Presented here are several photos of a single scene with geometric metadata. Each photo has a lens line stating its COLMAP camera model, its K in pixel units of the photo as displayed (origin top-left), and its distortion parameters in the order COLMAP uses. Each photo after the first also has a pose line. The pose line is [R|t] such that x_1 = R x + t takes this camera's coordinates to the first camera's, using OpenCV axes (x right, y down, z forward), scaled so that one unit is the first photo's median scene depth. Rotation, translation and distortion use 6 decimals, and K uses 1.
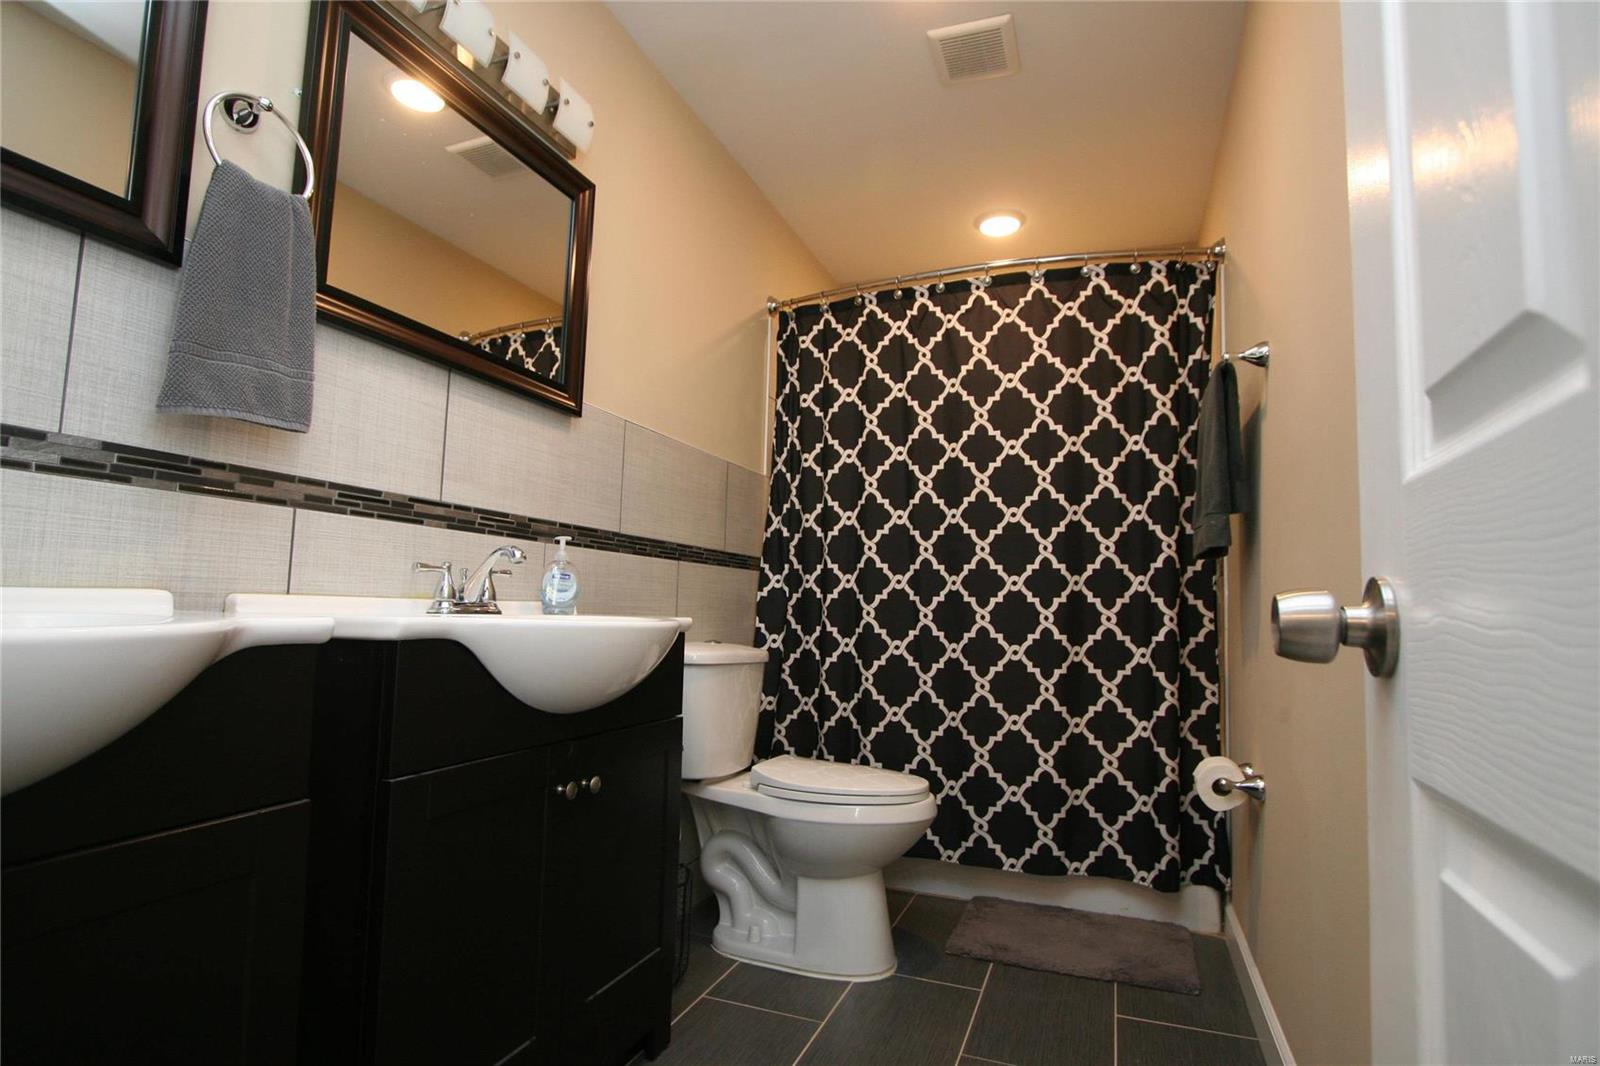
lens RADIAL K [[817.8, 0, 794.4], [0, 817.8, 538.8], [0, 0, 1]] dist [-0.018680, 0.001382]
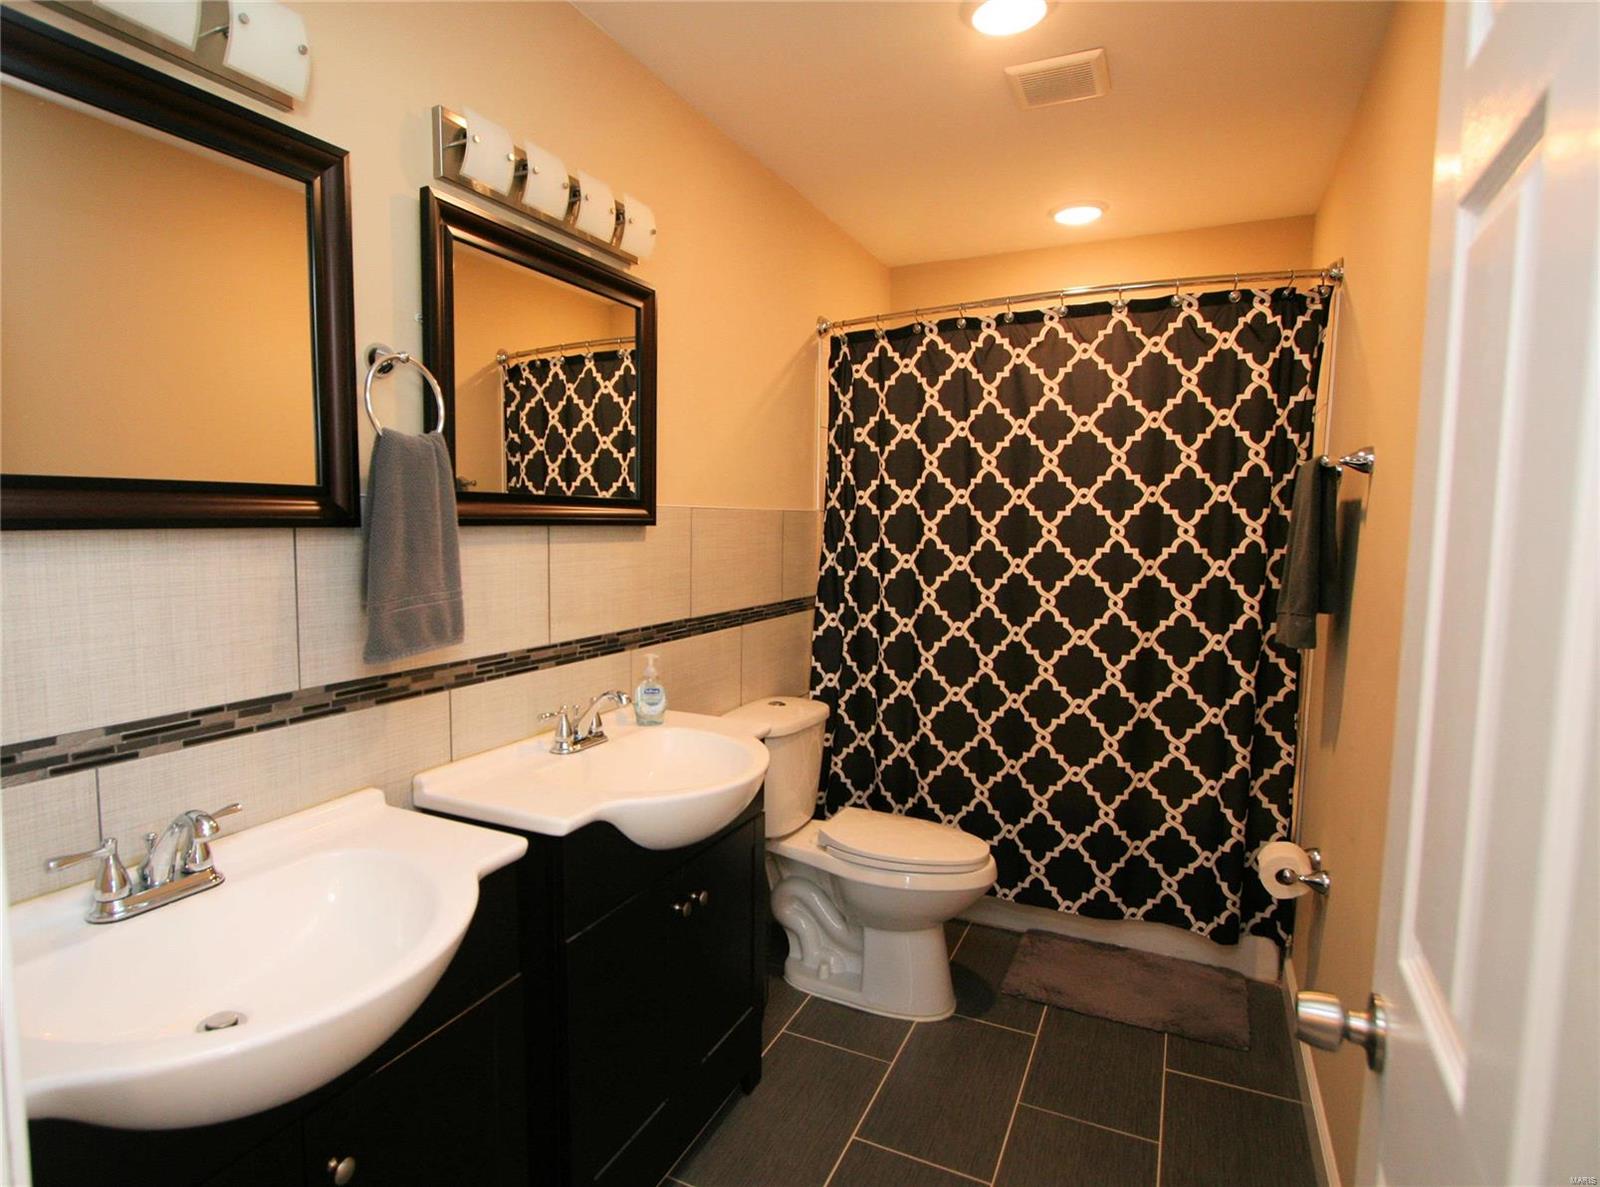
lens RADIAL K [[895.6, 0, 697.0], [0, 895.6, 601.1], [0, 0, 1]] dist [-0.013622, -0.000234]
pose [[0.990698, -0.011598, -0.135583, -0.041543], [0.035378, 0.984053, 0.174323, -0.192639], [0.131399, -0.177498, 0.975310, -0.100262]]
